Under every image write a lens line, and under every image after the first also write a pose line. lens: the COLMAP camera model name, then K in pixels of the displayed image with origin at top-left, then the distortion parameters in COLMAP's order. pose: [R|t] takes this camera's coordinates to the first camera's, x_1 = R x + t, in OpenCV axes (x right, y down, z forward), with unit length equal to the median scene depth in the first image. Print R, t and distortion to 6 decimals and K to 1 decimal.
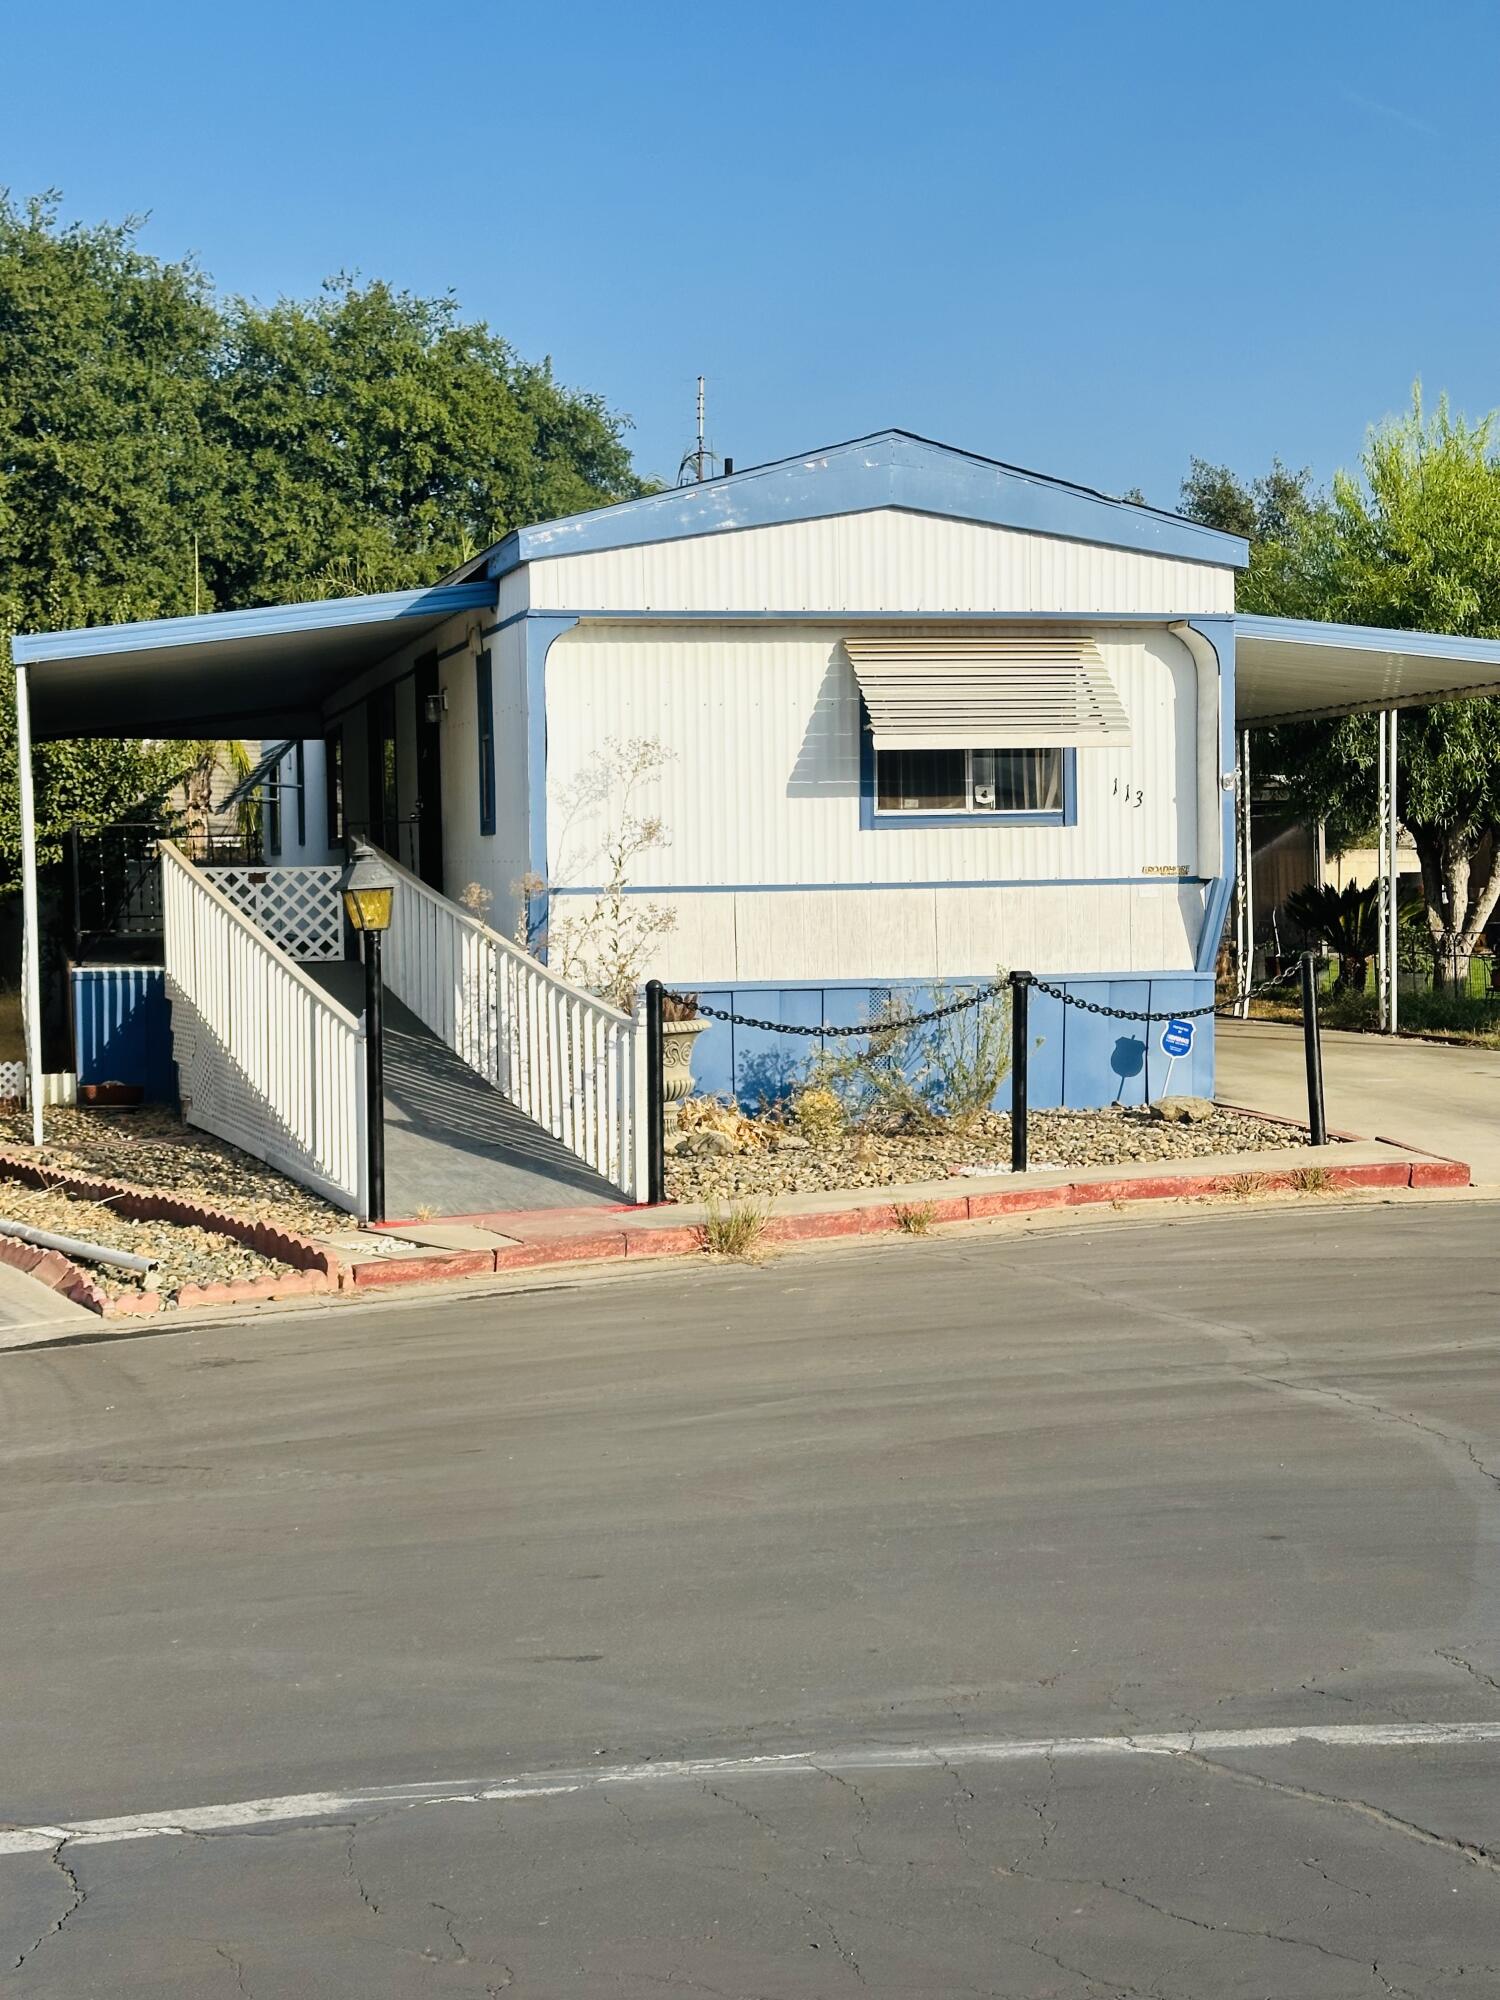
lens RADIAL K [[2830.1, 0, 750.0], [0, 2830.1, 1000.0], [0, 0, 1]] dist [0.104835, -0.131750]
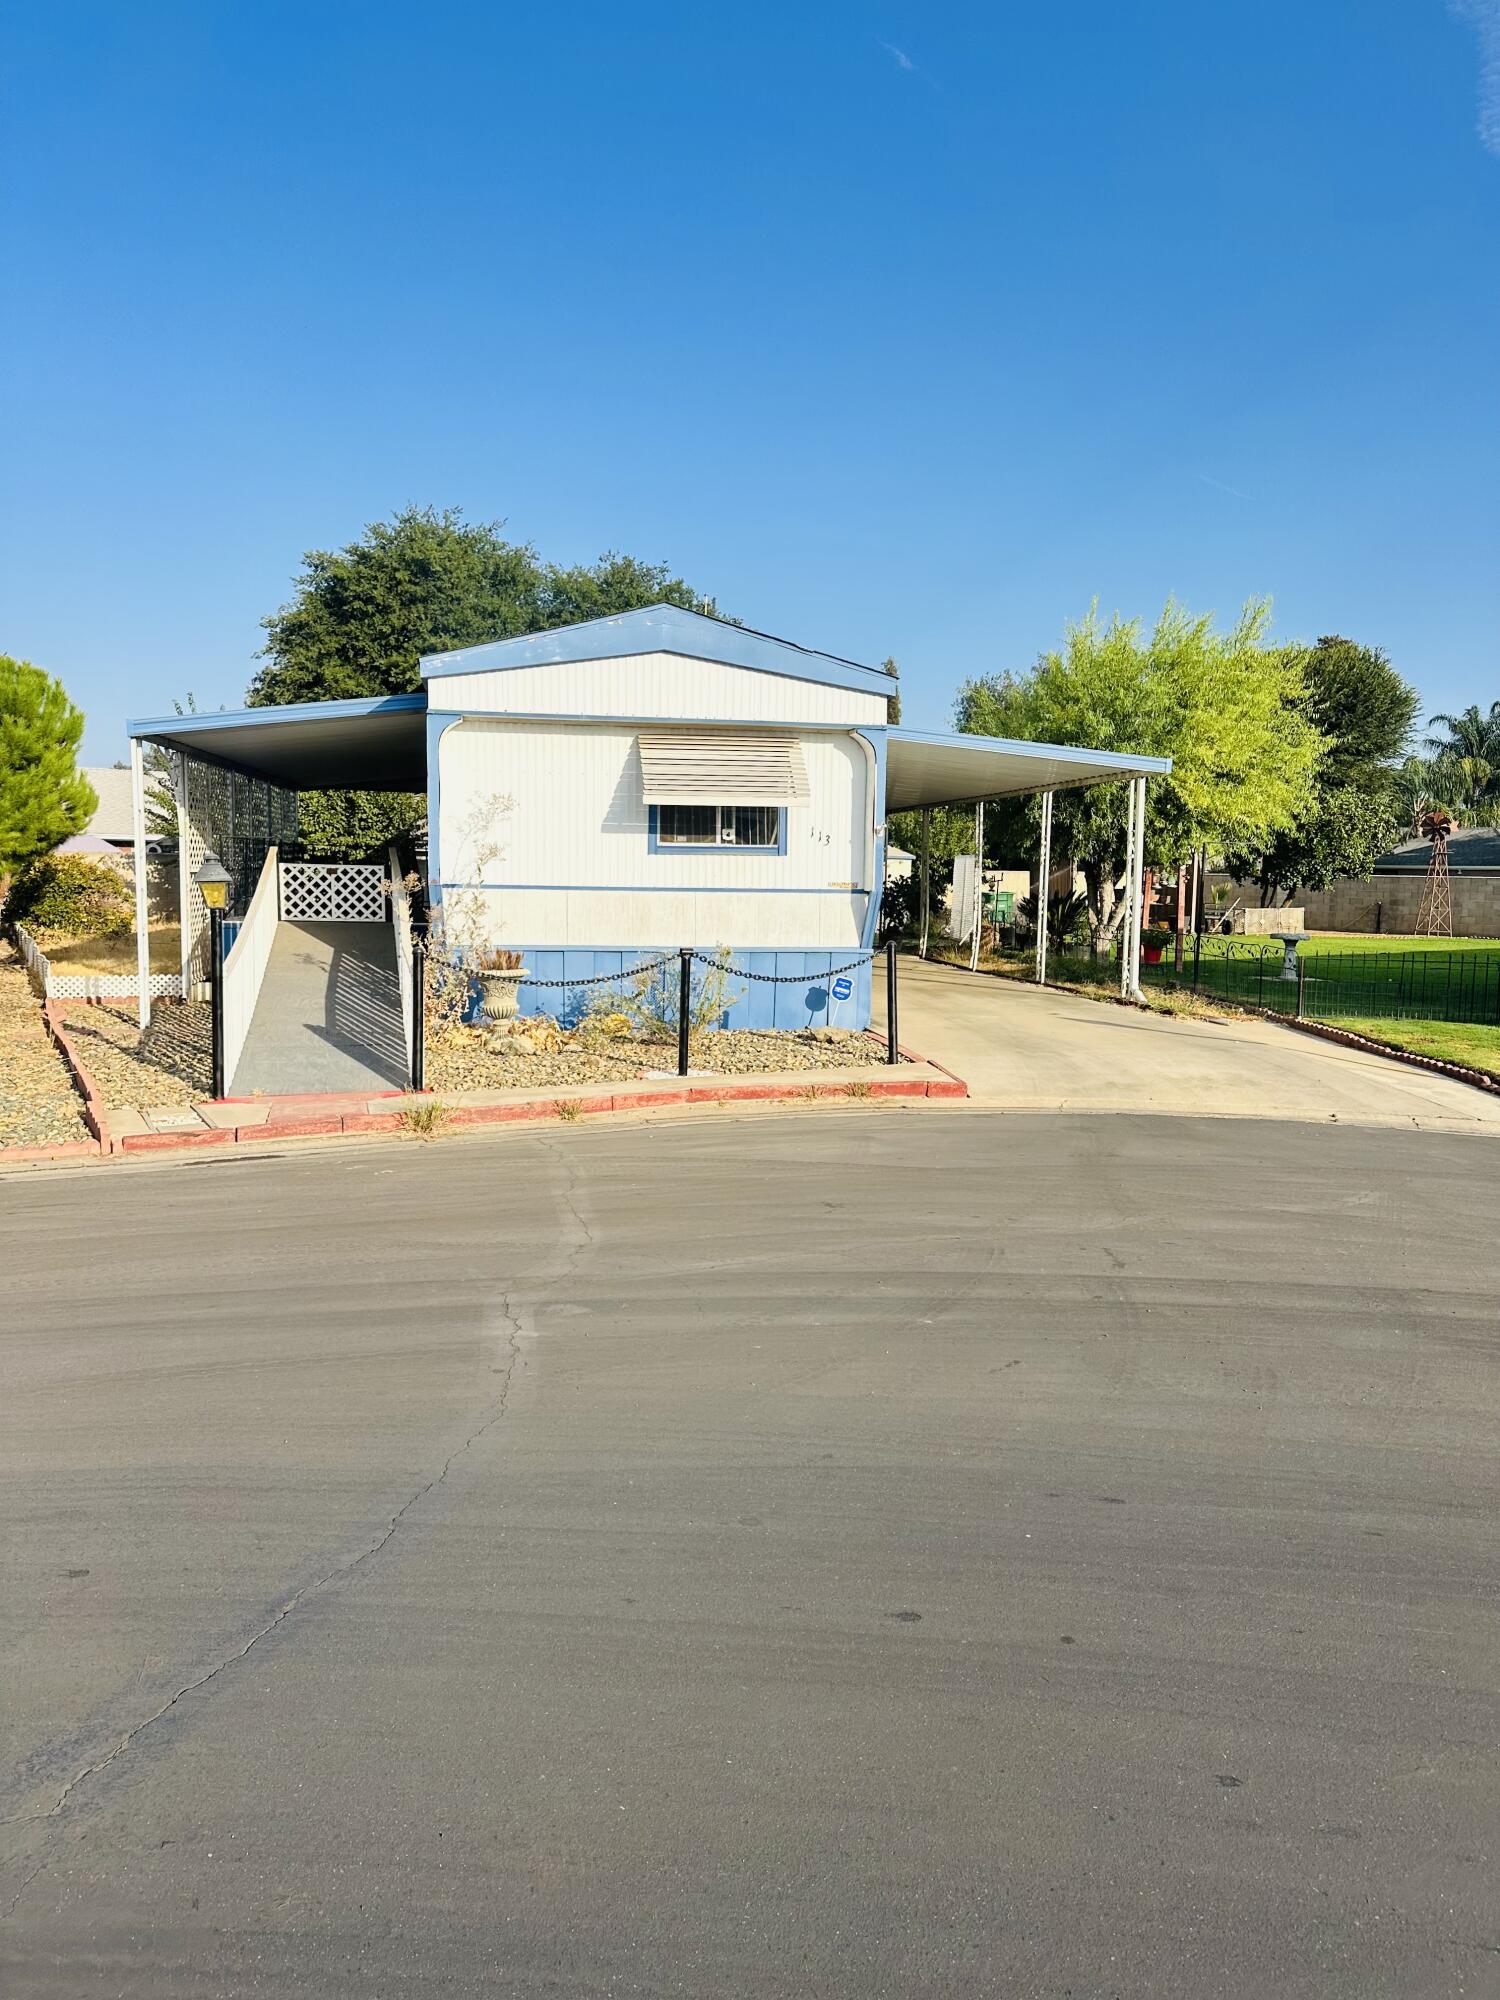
lens RADIAL K [[1403.9, 0, 742.7], [0, 1403.9, 1005.0], [0, 0, 1]] dist [0.146372, -0.232342]
pose [[0.995415, 0.038383, -0.087613, 0.170822], [-0.034074, 0.998160, 0.050161, -0.016478], [0.089377, -0.046946, 0.994891, 0.202040]]
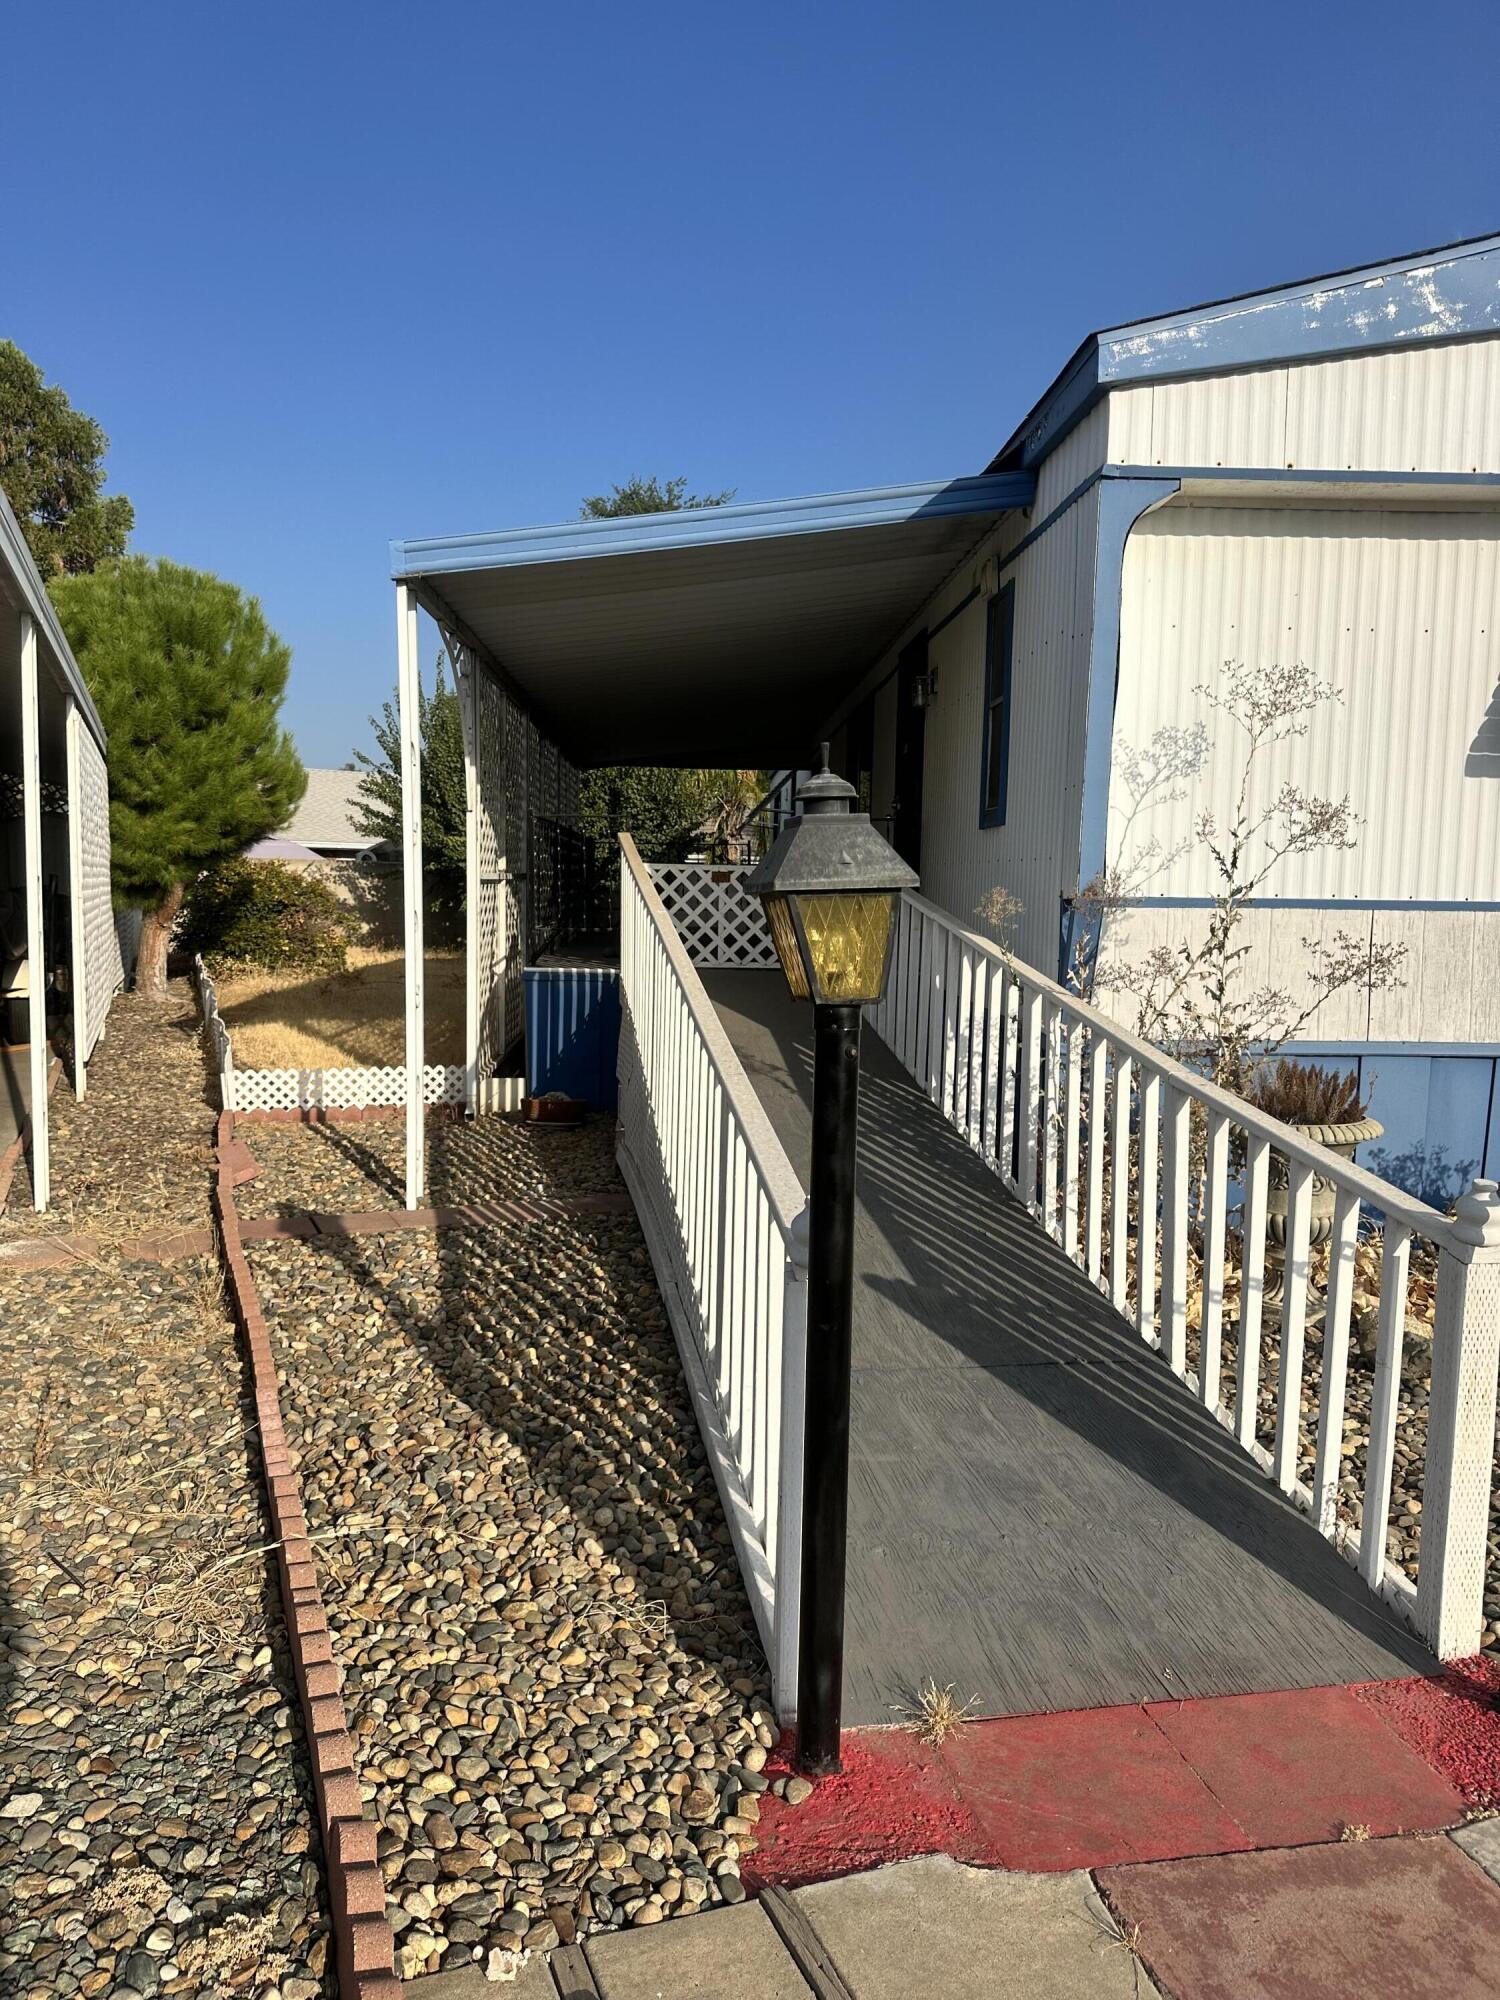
lens RADIAL K [[1411.6, 0, 745.5], [0, 1411.6, 1021.1], [0, 0, 1]] dist [0.052994, -0.048930]
pose [[0.978949, 0.049739, -0.197951, -0.084570], [-0.039746, 0.997742, 0.054139, -0.024826], [0.200197, -0.045132, 0.978716, 0.638350]]
